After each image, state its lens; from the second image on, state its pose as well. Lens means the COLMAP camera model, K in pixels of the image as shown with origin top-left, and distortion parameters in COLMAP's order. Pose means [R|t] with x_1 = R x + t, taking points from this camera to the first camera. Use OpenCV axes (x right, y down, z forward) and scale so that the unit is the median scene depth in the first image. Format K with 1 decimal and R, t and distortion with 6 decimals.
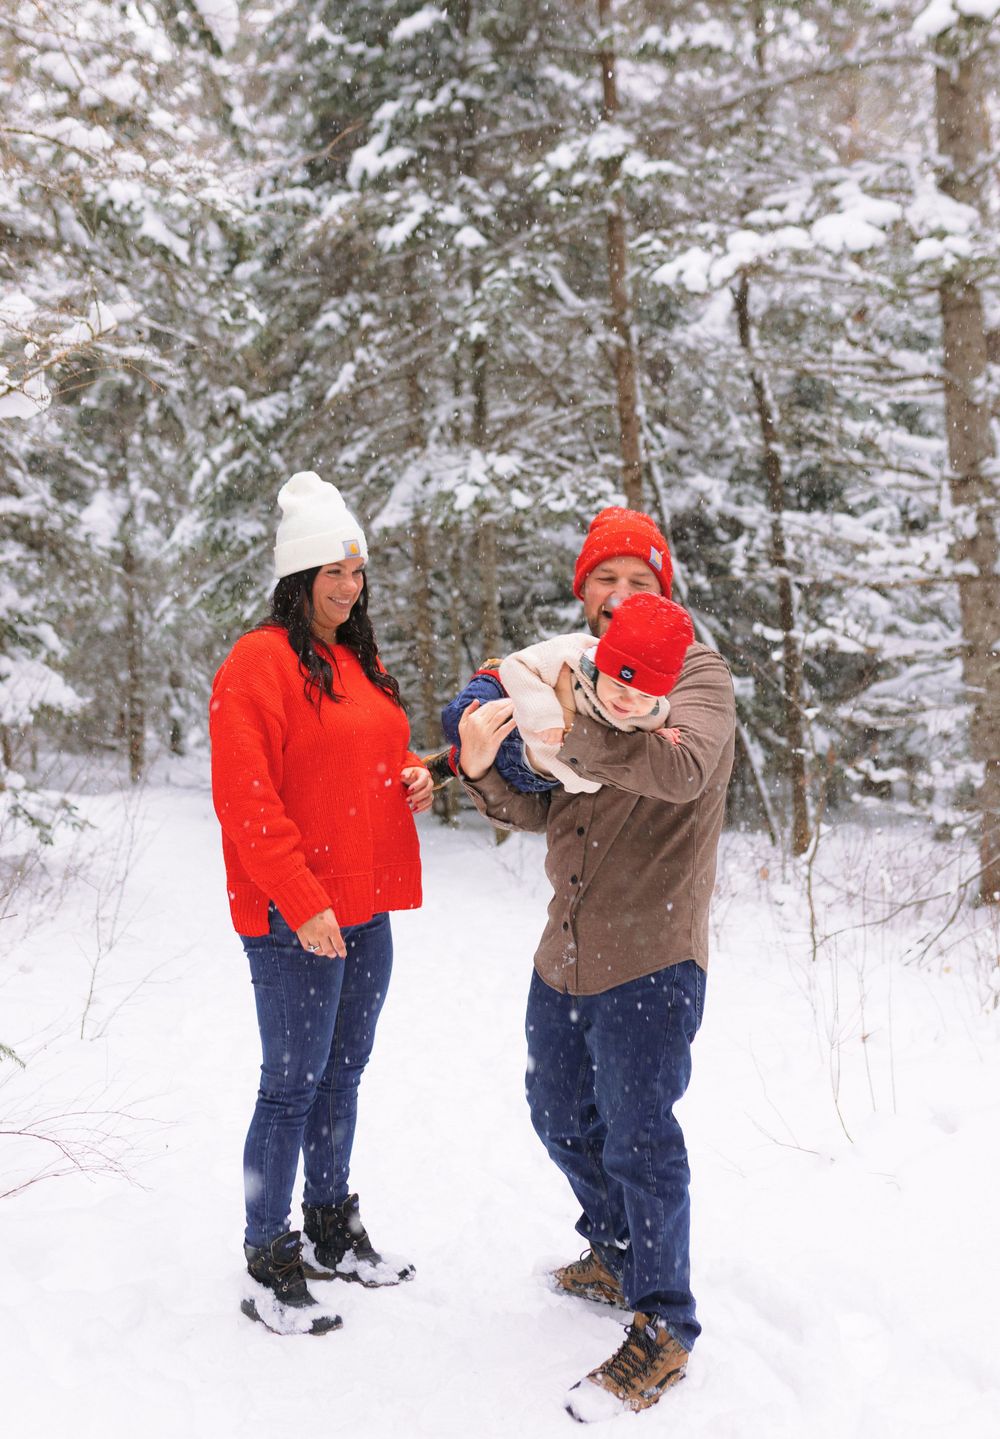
lens RADIAL K [[1613.8, 0, 499.3], [0, 1613.8, 655.7], [0, 0, 1]] dist [-0.012217, -0.007756]
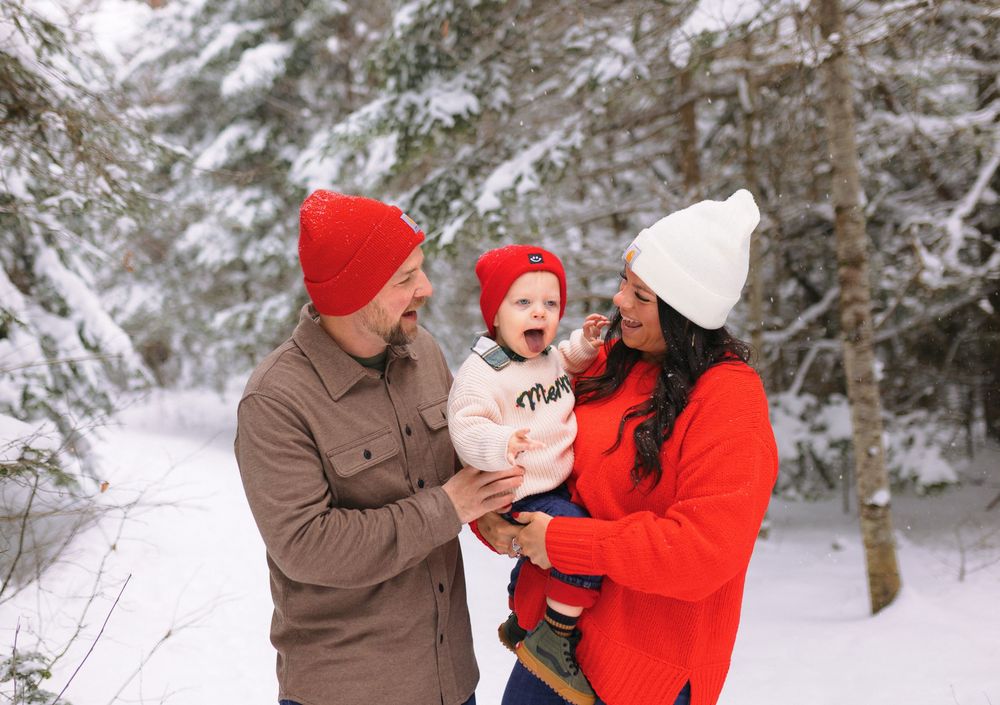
lens RADIAL K [[1091.6, 0, 451.6], [0, 1091.6, 334.9], [0, 0, 1]] dist [0.002803, 0.003736]
pose [[0.978128, -0.031097, -0.205665, -0.082938], [0.037762, 0.998879, 0.028559, -0.002063], [0.204546, -0.035701, 0.978206, 0.681502]]
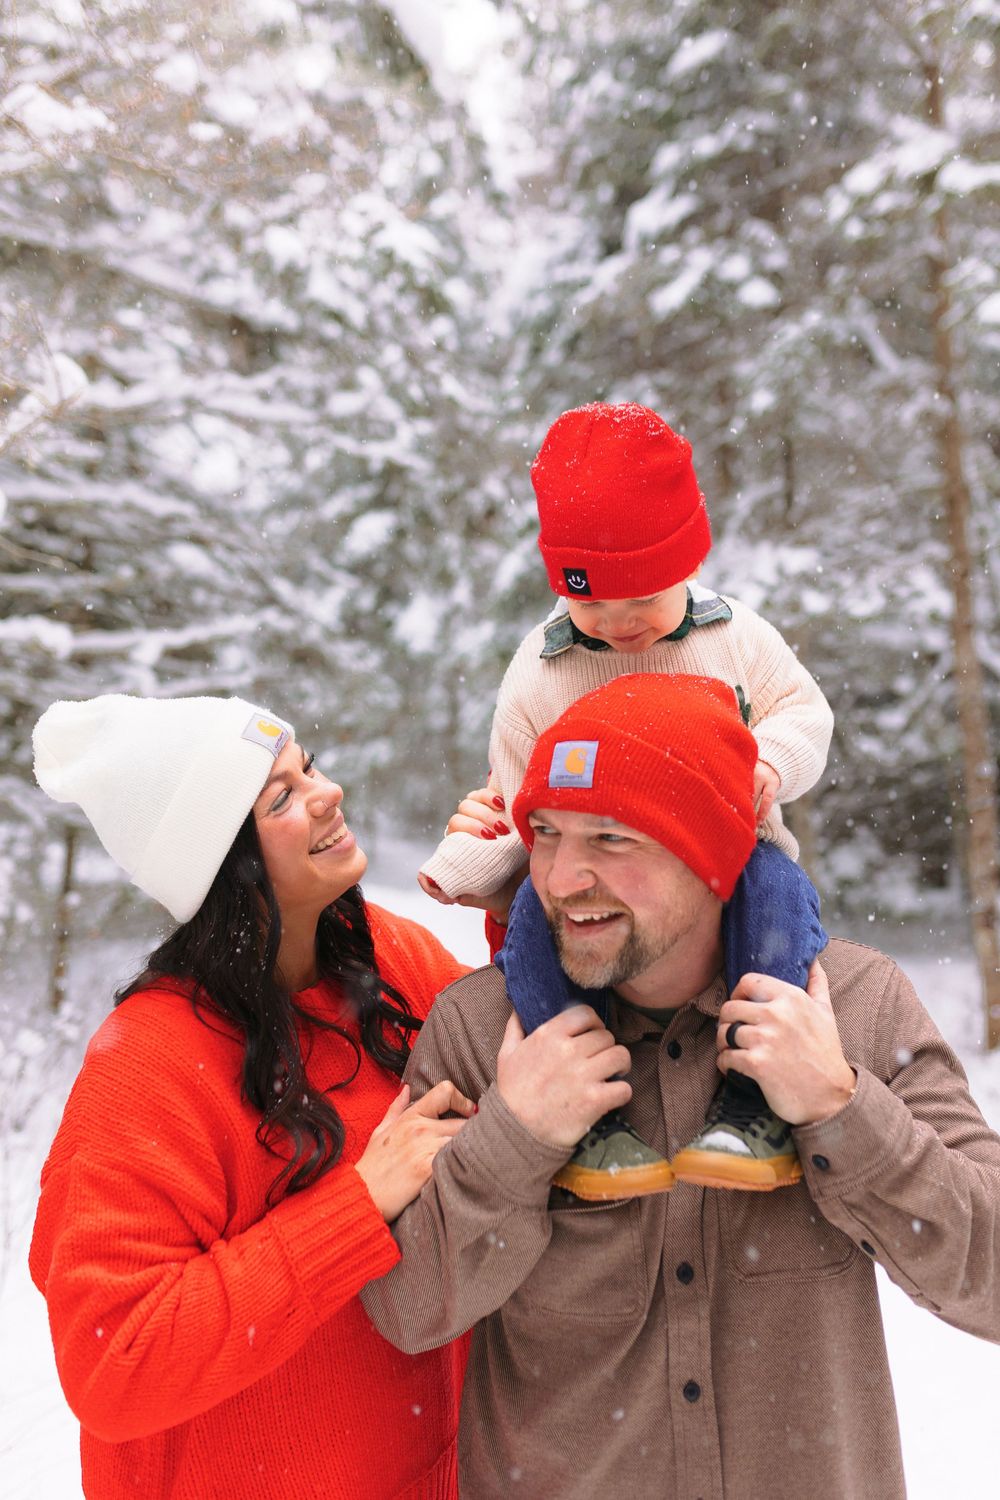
lens RADIAL K [[1471.8, 0, 483.4], [0, 1471.8, 762.5], [0, 0, 1]] dist [0.007349, 0.007148]
pose [[0.970075, 0.000851, -0.242802, 0.026948], [0.004859, 0.999726, 0.022917, -0.027579], [0.242755, -0.023411, 0.969805, 0.184890]]
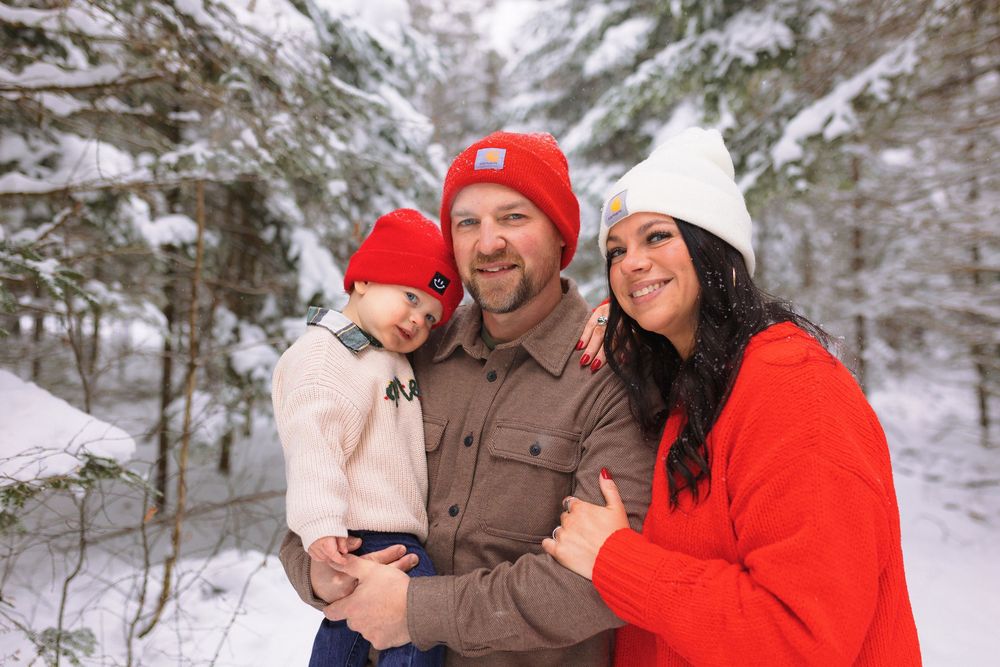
lens RADIAL K [[973.2, 0, 500.0], [0, 973.2, 333.5], [0, 0, 1]] dist [0.009466, 0.006497]
pose [[0.845003, -0.010642, -0.534656, -0.067275], [0.040239, 0.998233, 0.043726, -0.000826], [0.533246, -0.058462, 0.843938, 0.794603]]
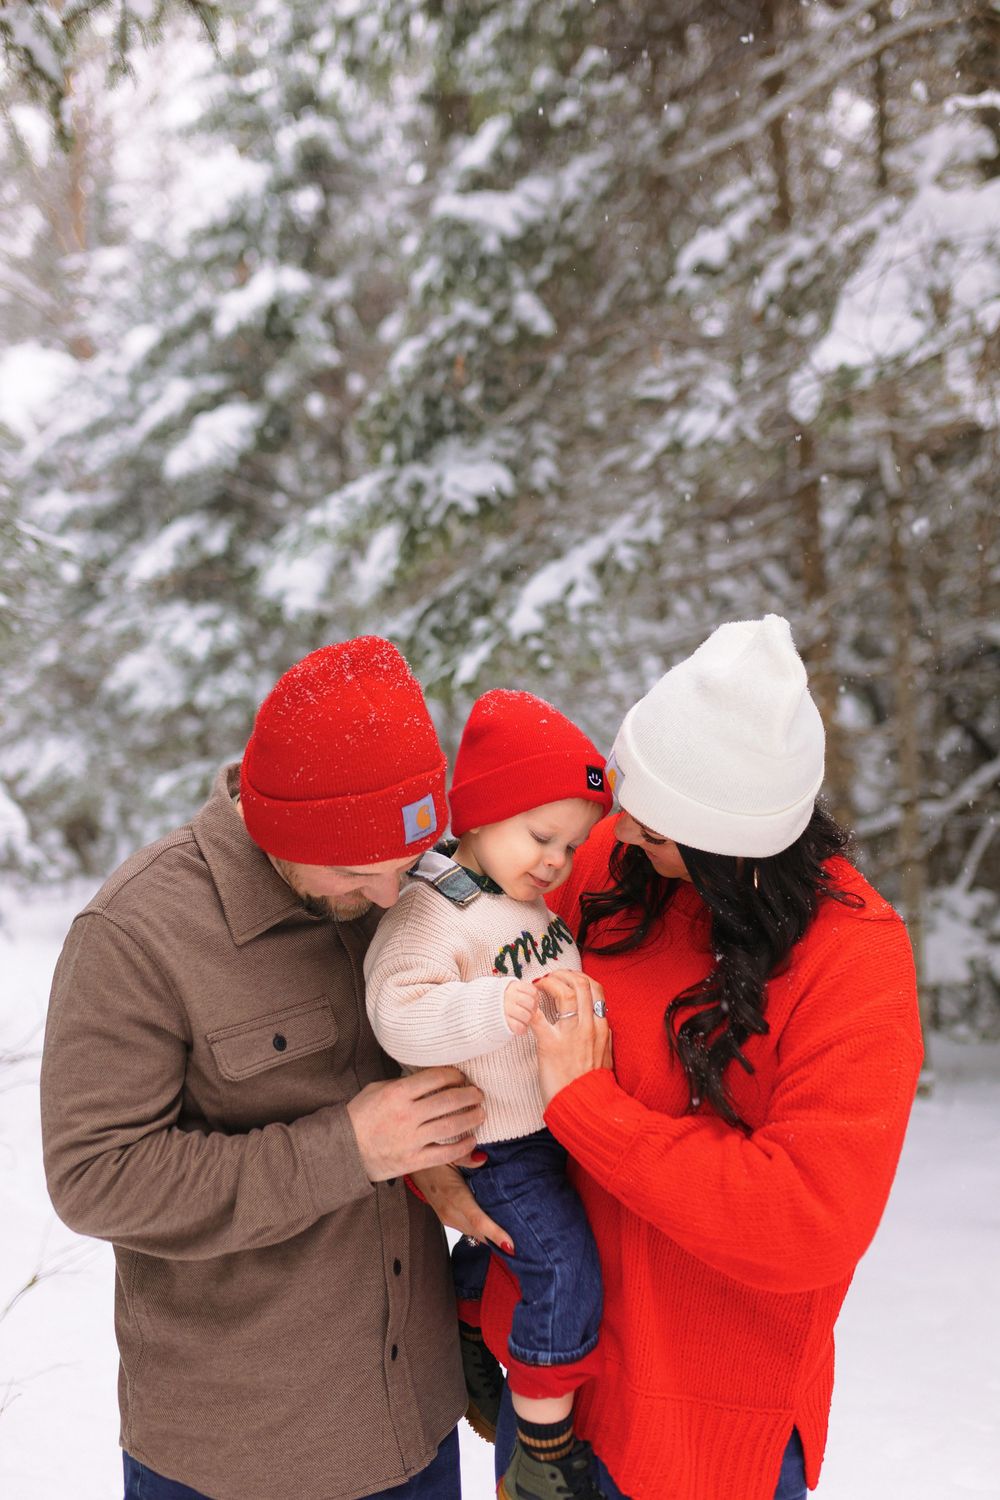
lens RADIAL K [[1459.8, 0, 500.0], [0, 1459.8, 750.0], [0, 0, 1]] dist [0.009466, 0.006497]
pose [[0.979323, -0.041363, -0.198028, -0.085584], [0.040914, 0.999142, -0.006361, -0.004337], [0.198122, -0.001873, 0.980176, 0.717547]]
